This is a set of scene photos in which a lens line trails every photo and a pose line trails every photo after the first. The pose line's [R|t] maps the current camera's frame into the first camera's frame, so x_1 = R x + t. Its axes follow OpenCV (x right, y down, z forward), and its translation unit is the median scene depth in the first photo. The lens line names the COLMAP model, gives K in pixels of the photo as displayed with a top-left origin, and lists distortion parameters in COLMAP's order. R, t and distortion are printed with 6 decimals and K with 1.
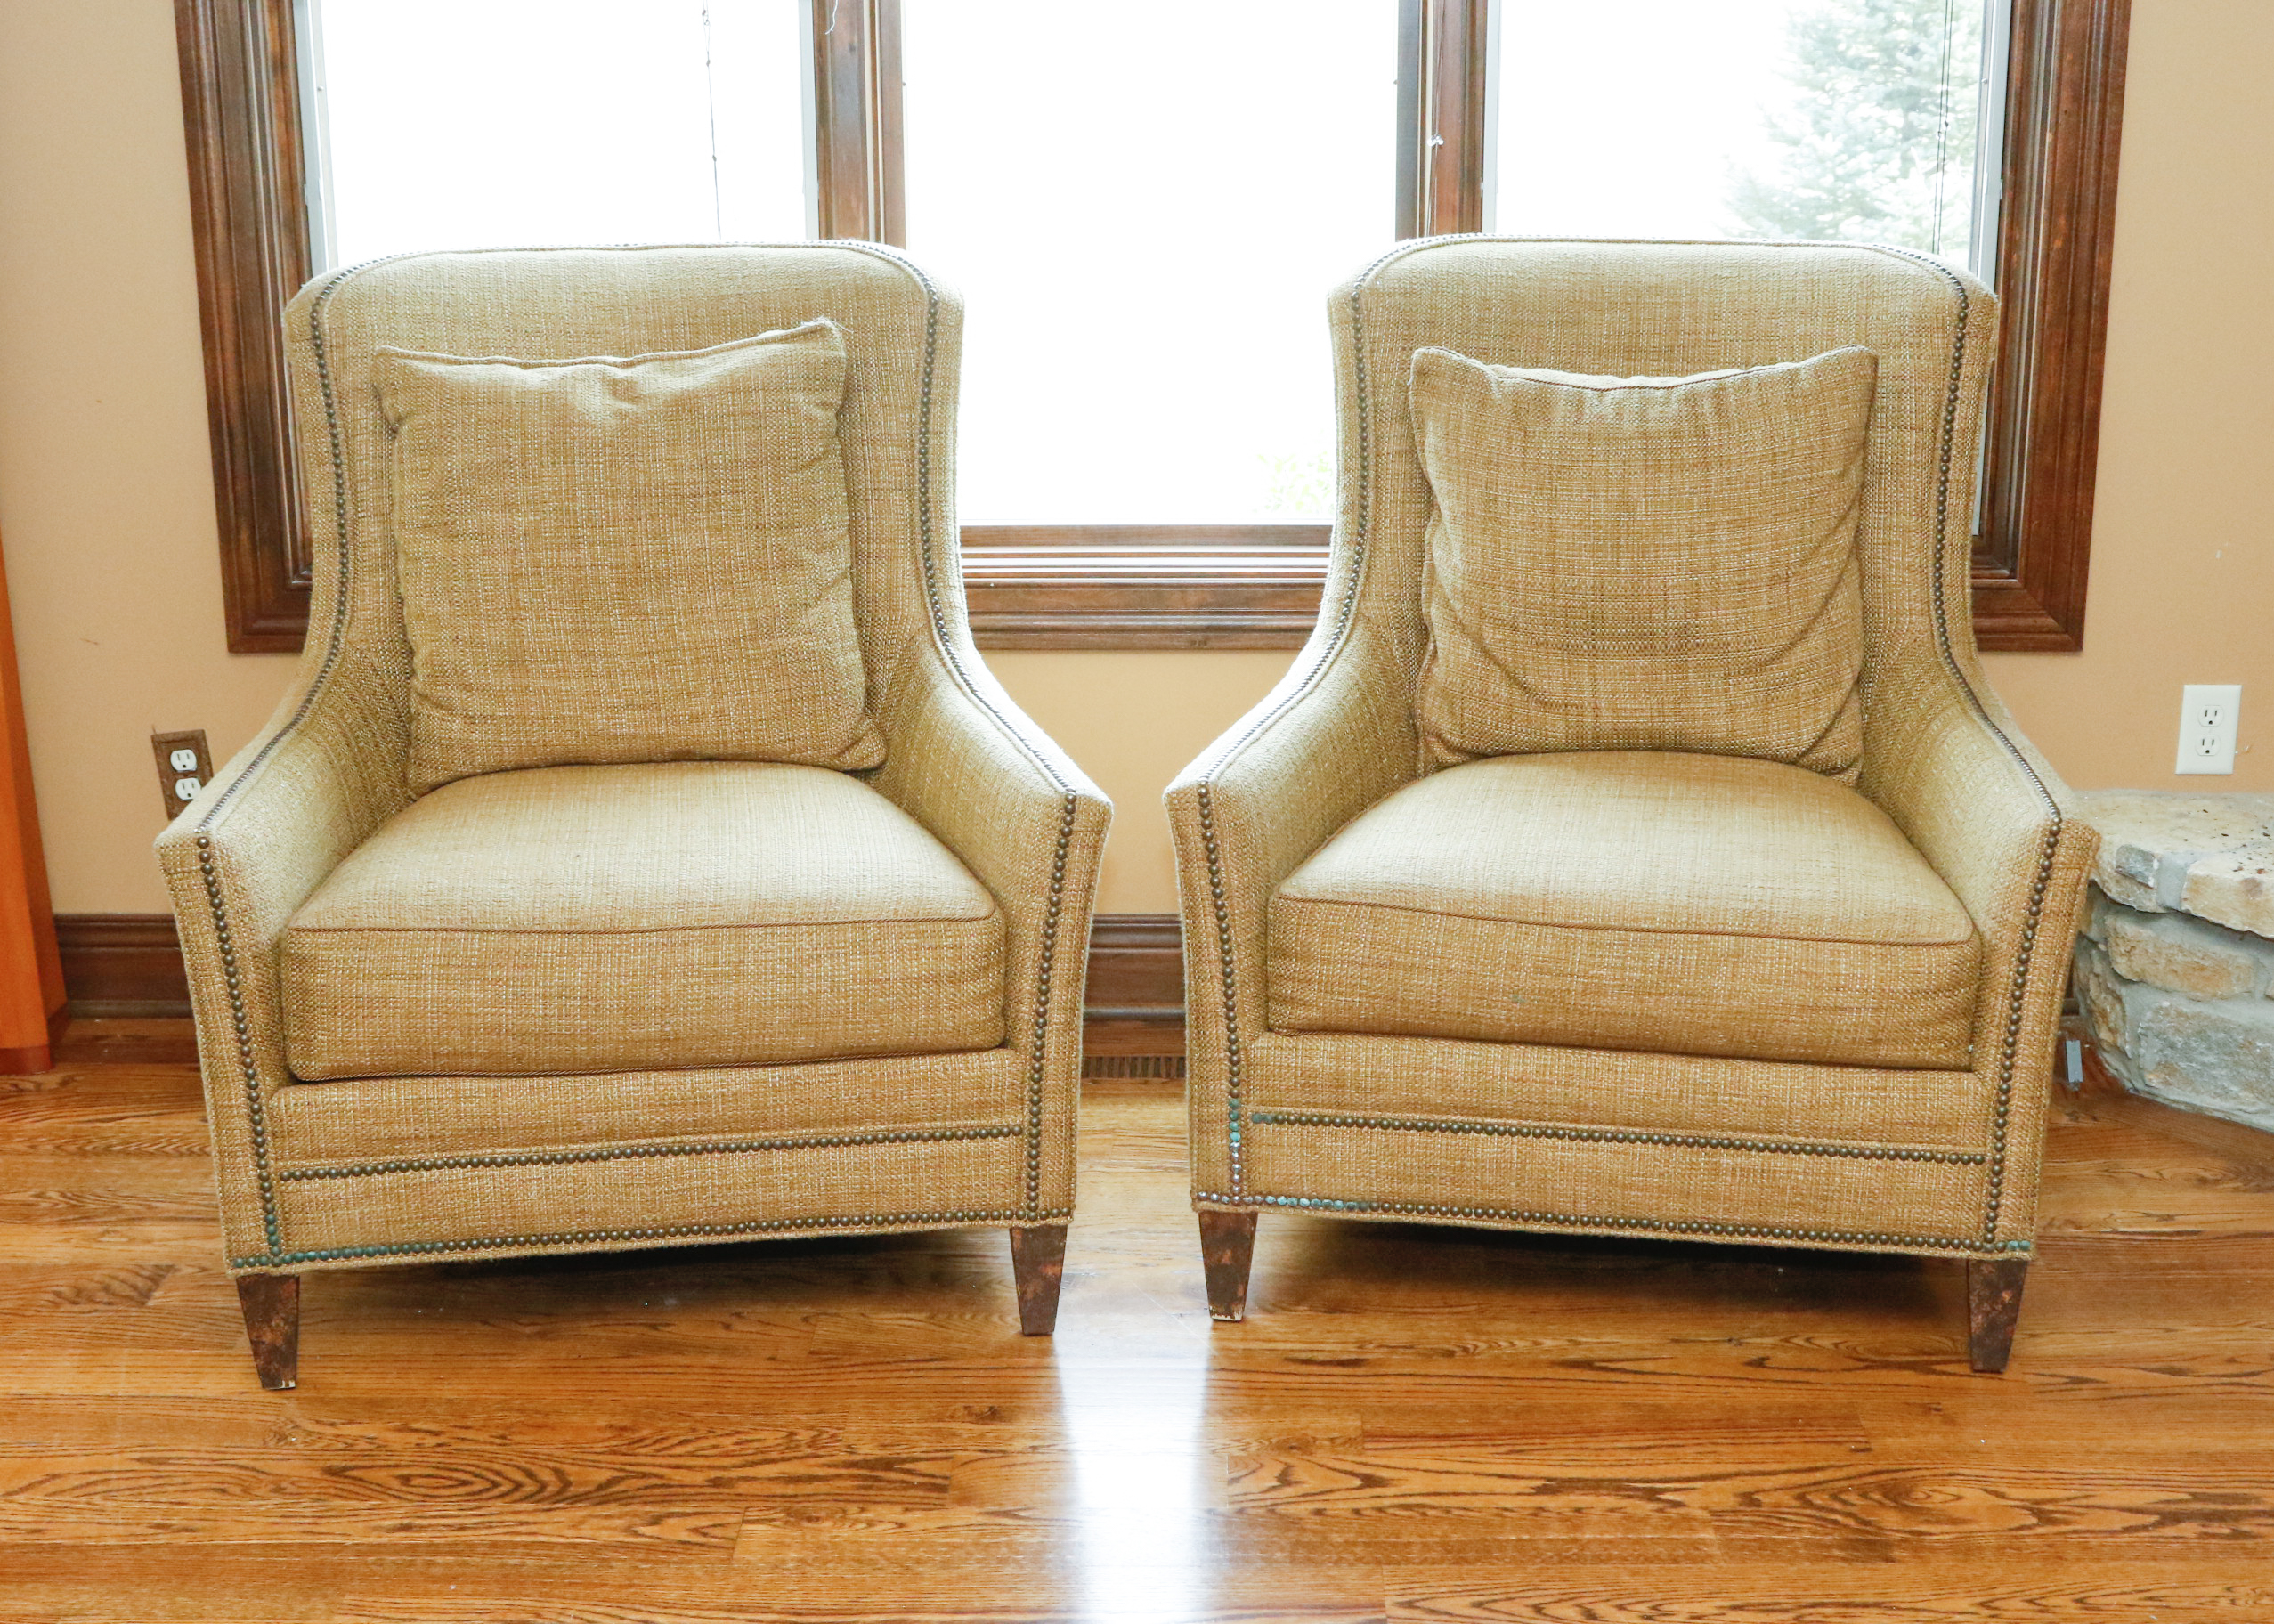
lens RADIAL K [[3000.3, 0, 1137.0], [0, 3000.3, 812.0], [0, 0, 1]] dist [-0.076589, 0.039630]
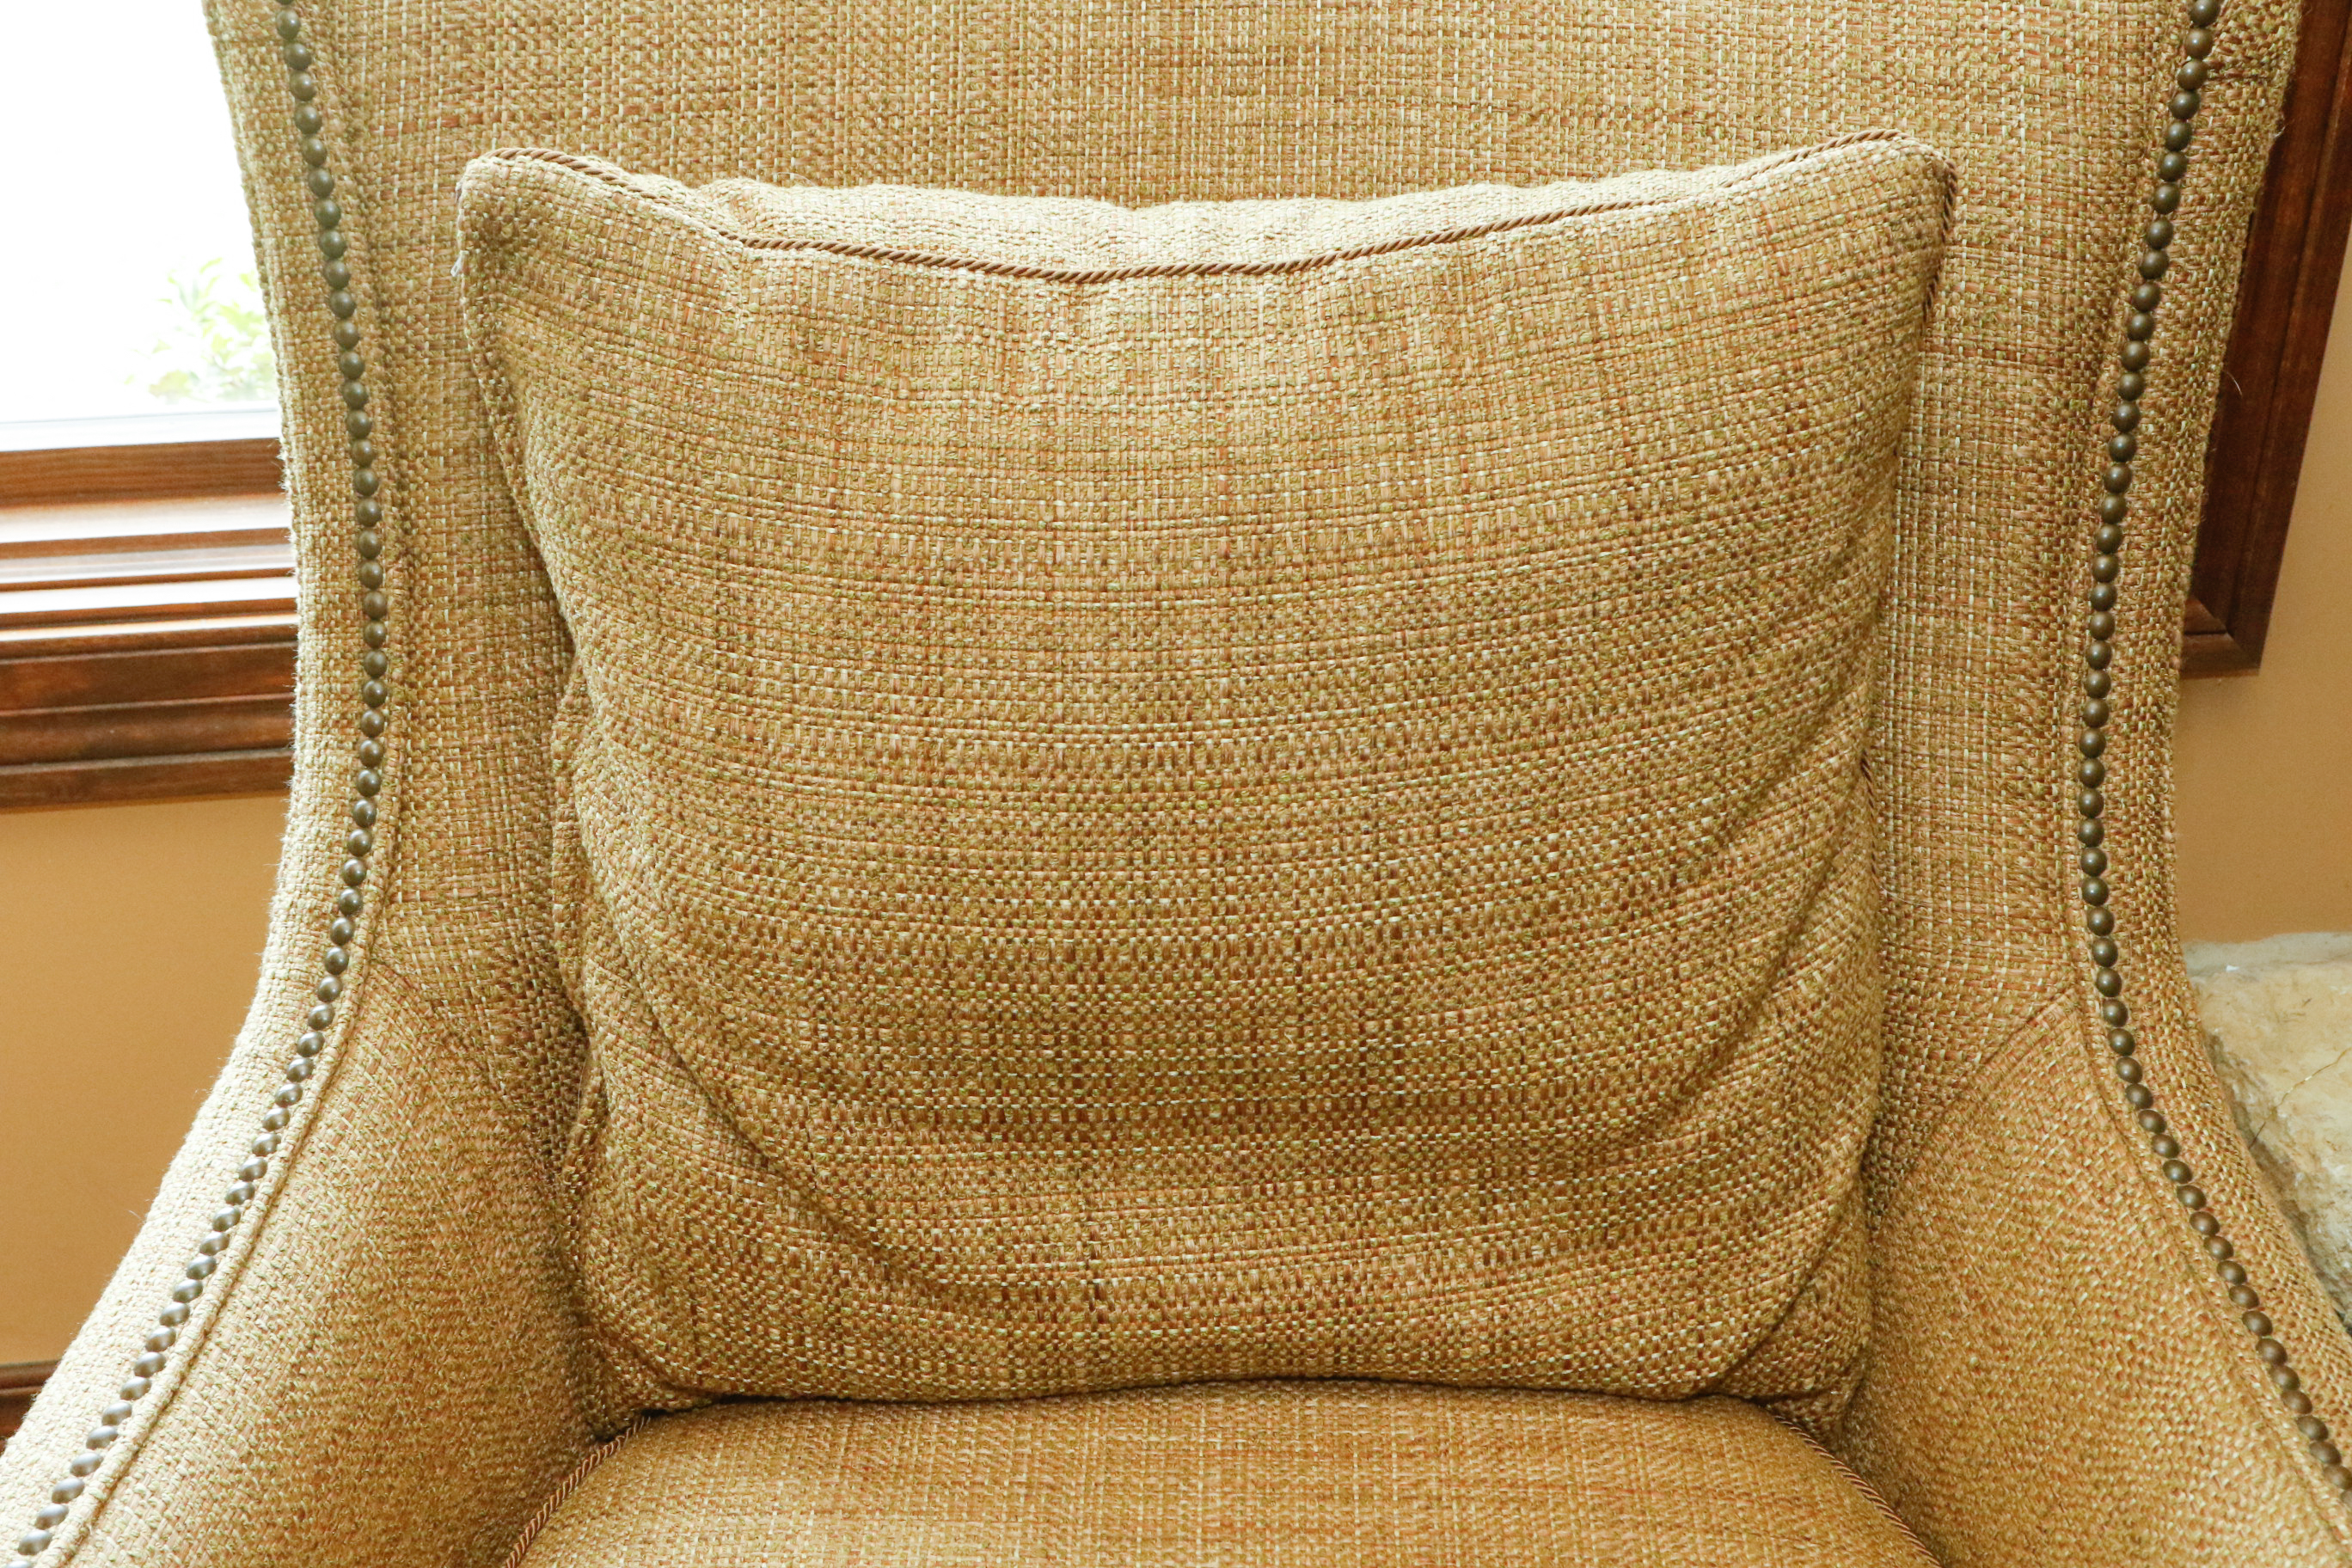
lens RADIAL K [[3114.6, 0, 1176.0], [0, 3114.6, 784.0], [0, 0, 1]] dist [-0.088536, 0.123753]
pose [[0.985874, -0.073503, 0.150499, 0.114107], [0.031937, 0.964572, 0.261880, -0.176308], [-0.164416, -0.253374, 0.953294, 0.684465]]
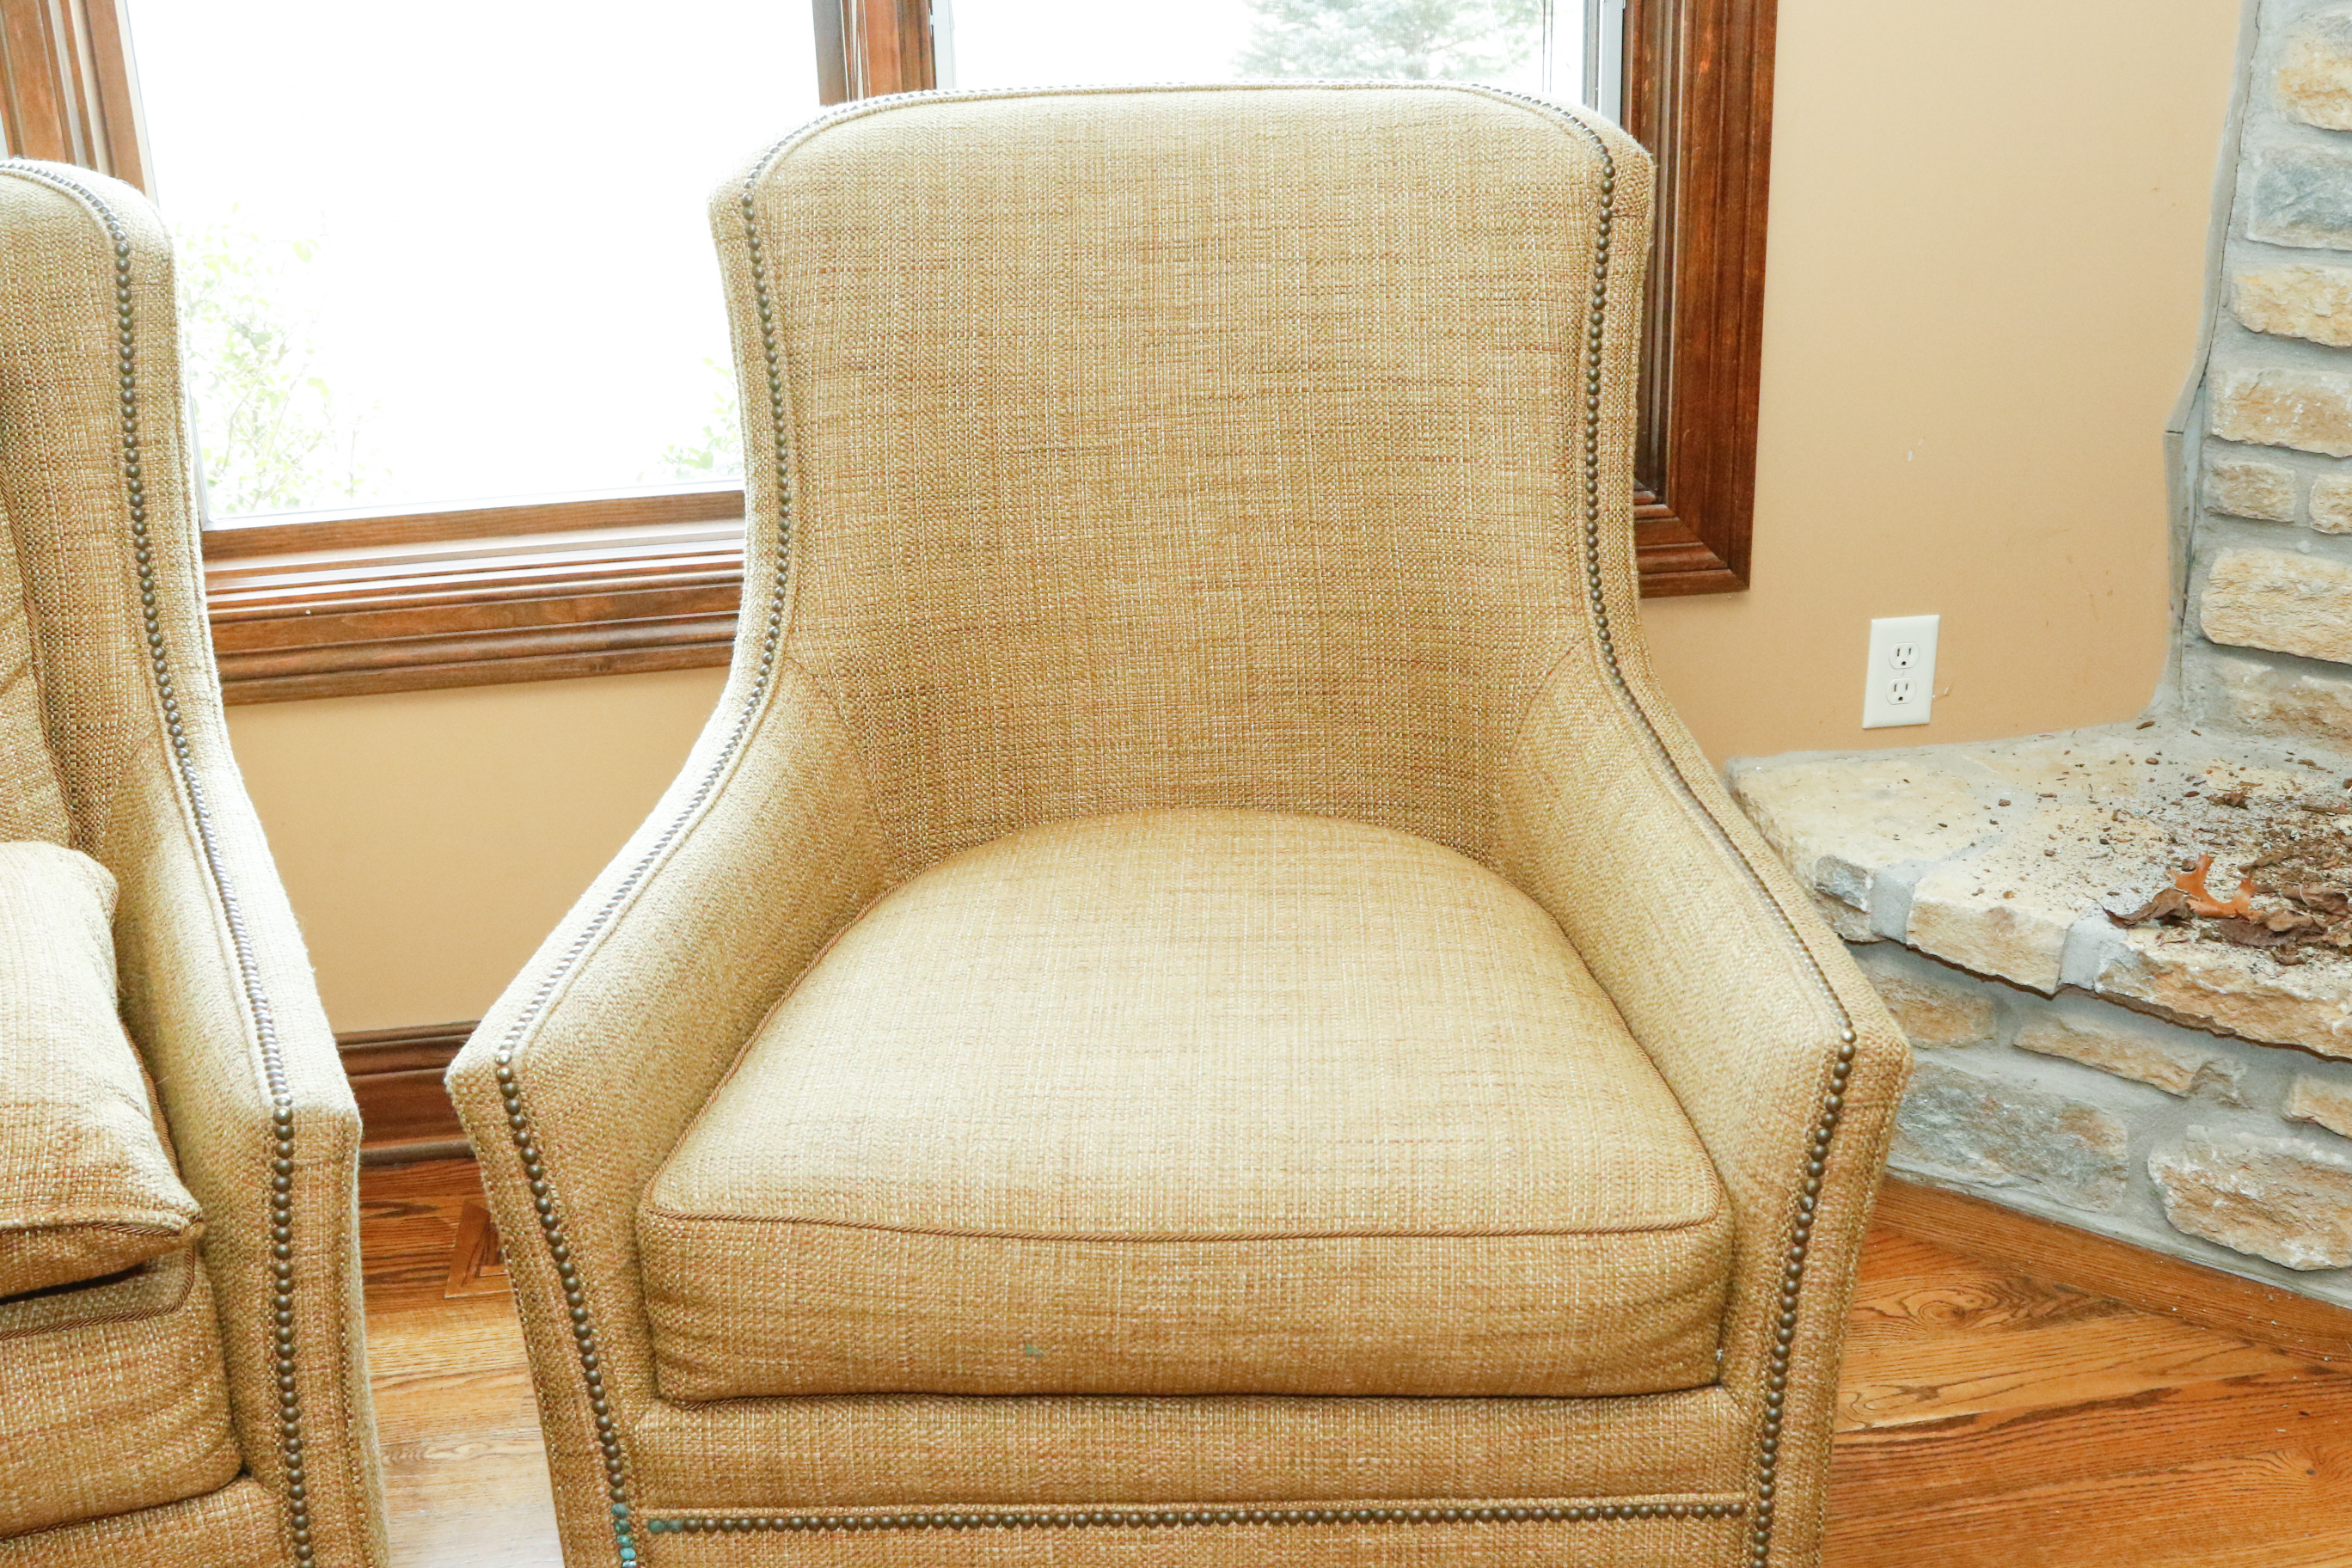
lens RADIAL K [[2522.5, 0, 1176.0], [0, 2522.5, 784.0], [0, 0, 1]] dist [-0.149532, 0.137326]
pose [[0.985802, -0.086640, 0.143837, 0.078917], [0.069891, 0.990589, 0.117677, -0.102757], [-0.152678, -0.105953, 0.982580, 0.418901]]
